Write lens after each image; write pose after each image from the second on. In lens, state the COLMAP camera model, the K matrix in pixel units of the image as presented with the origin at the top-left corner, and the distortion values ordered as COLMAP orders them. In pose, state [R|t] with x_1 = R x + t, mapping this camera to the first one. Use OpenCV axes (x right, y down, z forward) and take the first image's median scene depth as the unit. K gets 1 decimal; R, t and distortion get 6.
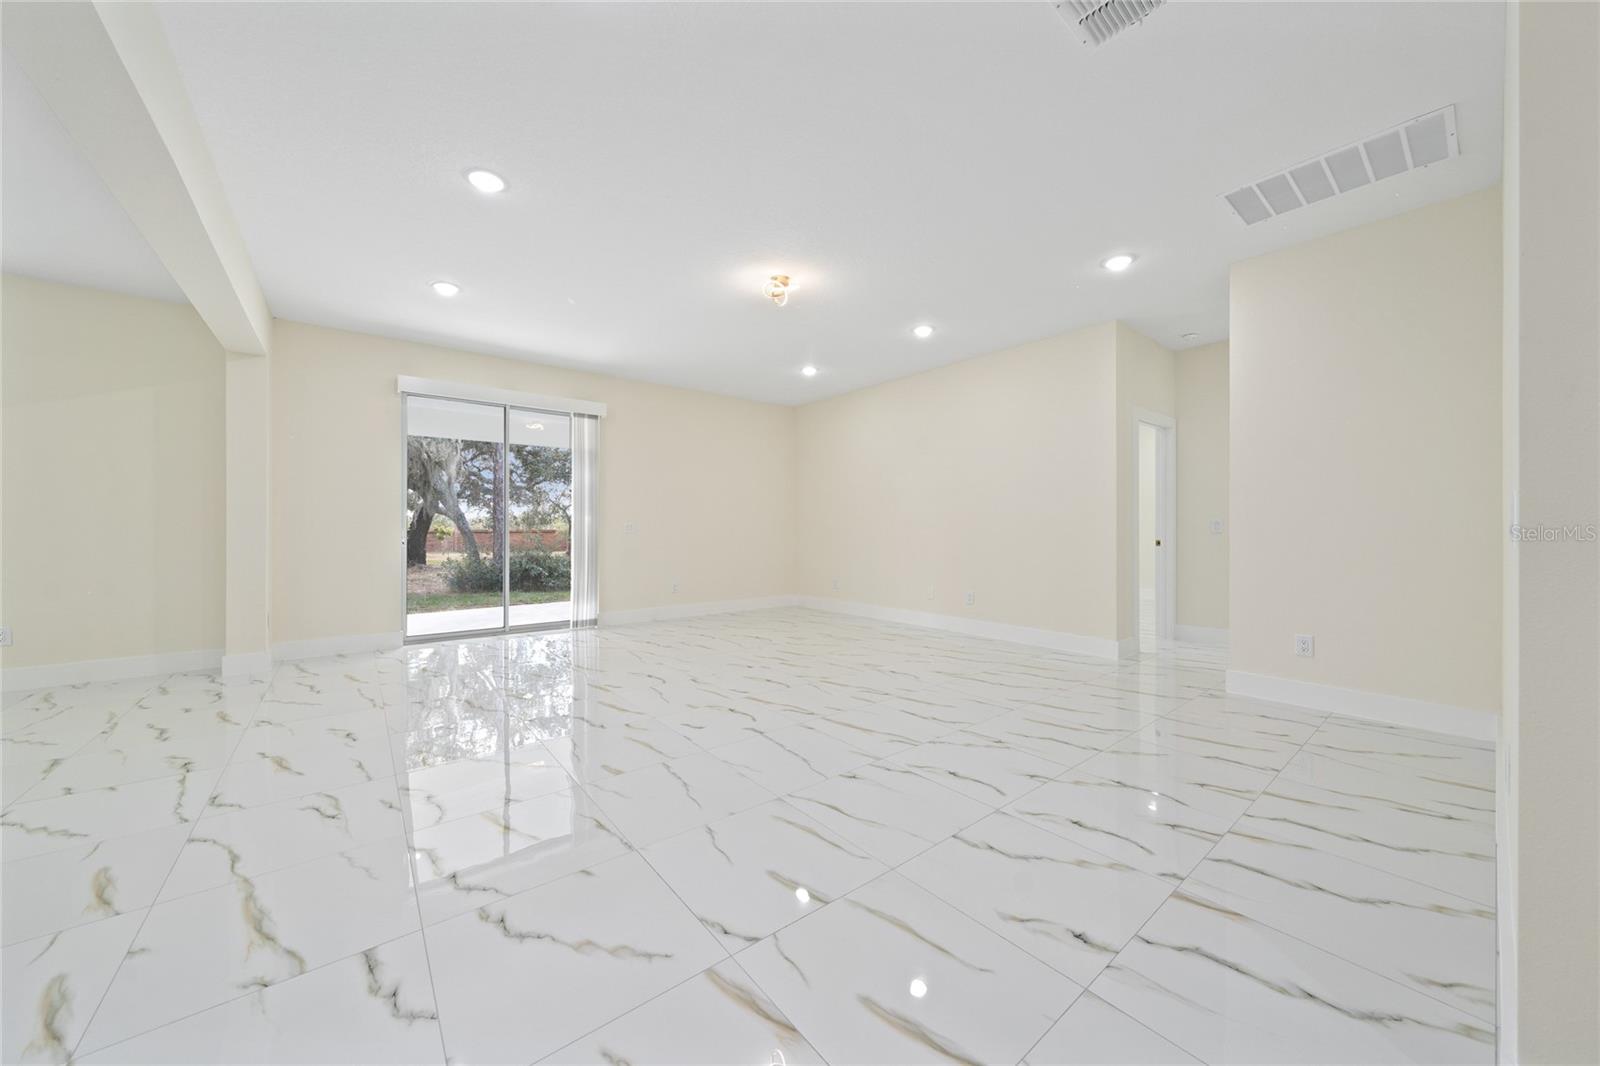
lens RADIAL K [[555.0, 0, 792.6], [0, 555.0, 526.7], [0, 0, 1]] dist [-0.001914, -0.000026]
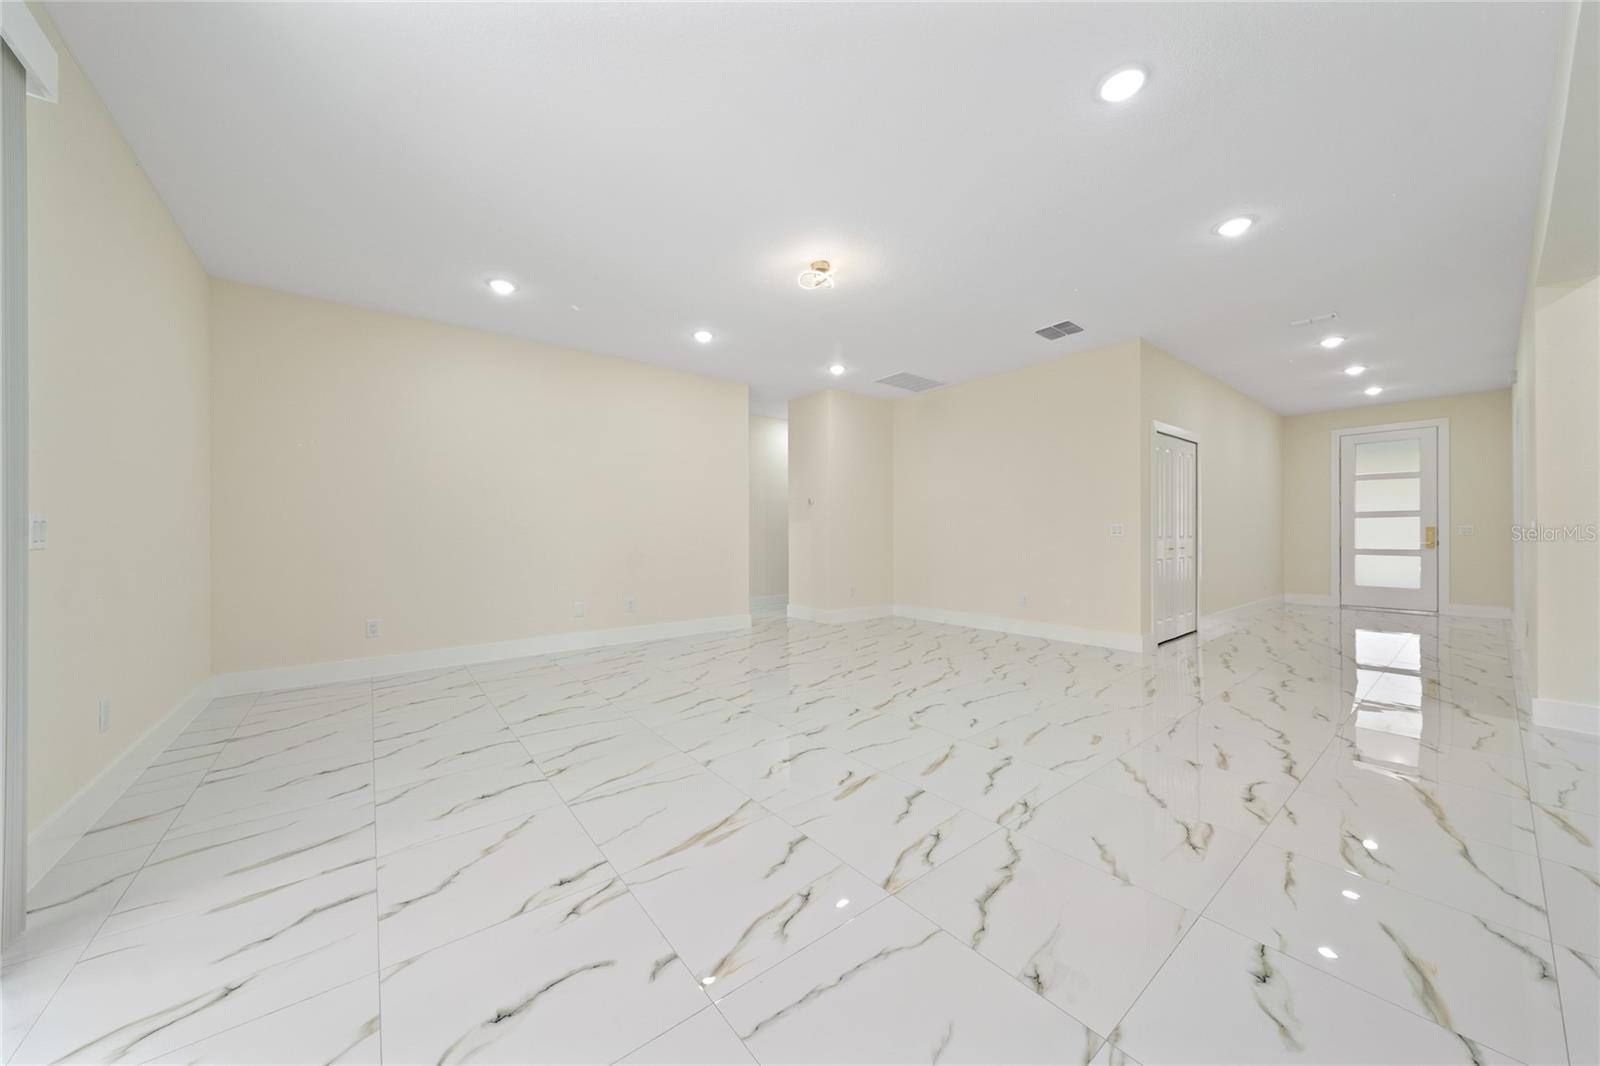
lens RADIAL K [[549.9, 0, 806.5], [0, 549.9, 528.6], [0, 0, 1]] dist [-0.001263, -0.000039]
pose [[-0.005755, 0.011247, 0.999920, -1.004382], [0.000910, 0.999936, -0.011242, 0.011091], [-0.999983, 0.000845, -0.005765, 1.103337]]
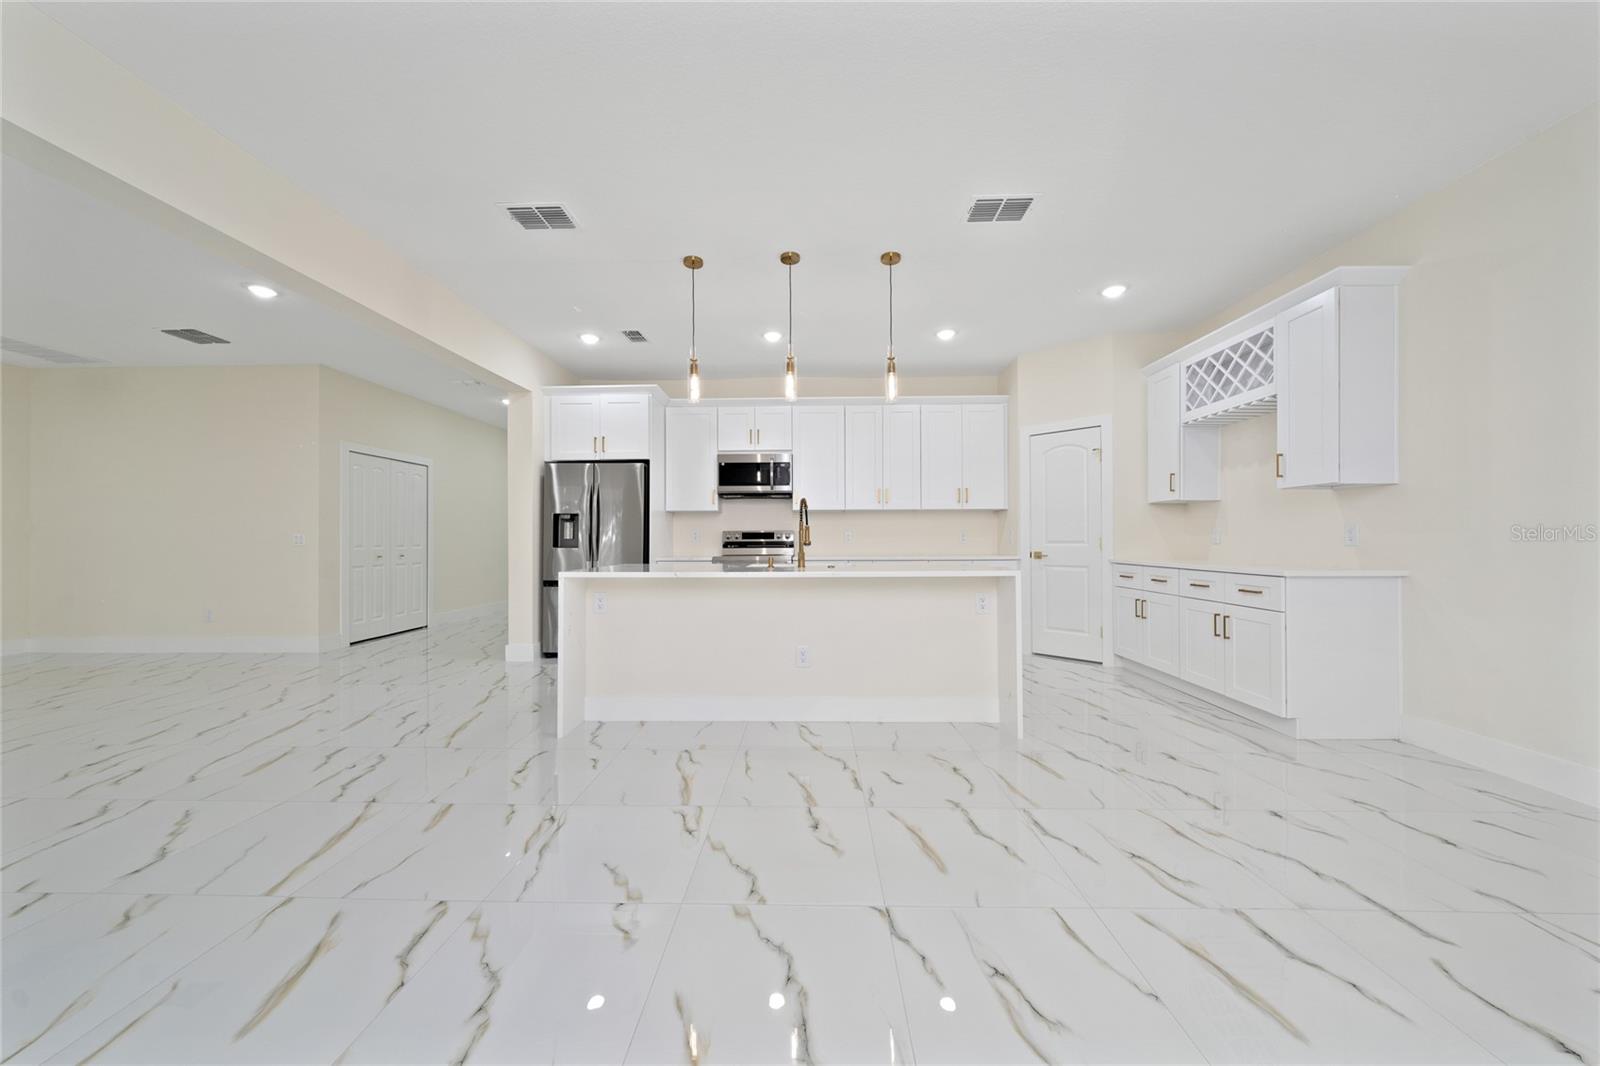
lens RADIAL K [[547.7, 0, 799.0], [0, 547.7, 540.1], [0, 0, 1]] dist [-0.003977, -0.000028]
pose [[-0.769177, 0.005994, 0.639008, -1.595480], [0.004604, 0.999982, -0.003838, 0.010208], [-0.639020, -0.000010, -0.769190, 0.571267]]
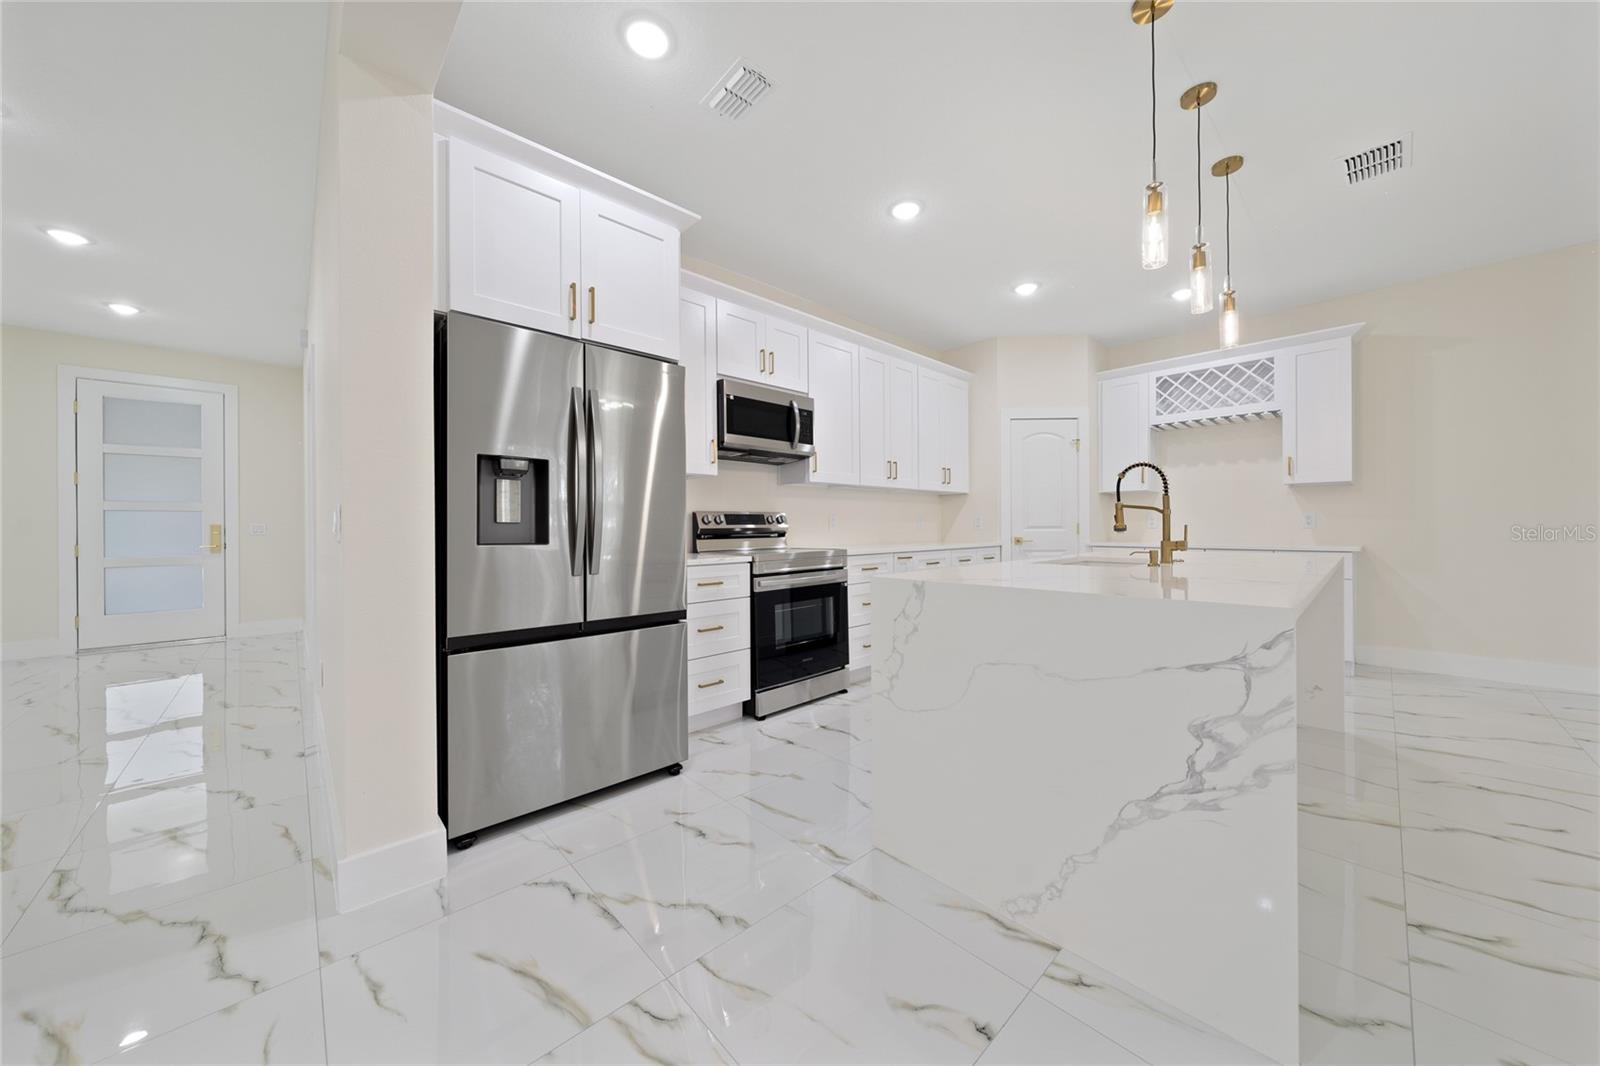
lens RADIAL K [[544.1, 0, 791.3], [0, 544.1, 531.3], [0, 0, 1]] dist [-0.004828, 0.000141]
pose [[-0.996954, 0.009940, -0.077359, -0.492556], [0.009454, 0.999933, 0.006642, 0.007216], [0.077420, 0.005891, -0.996981, 0.436392]]
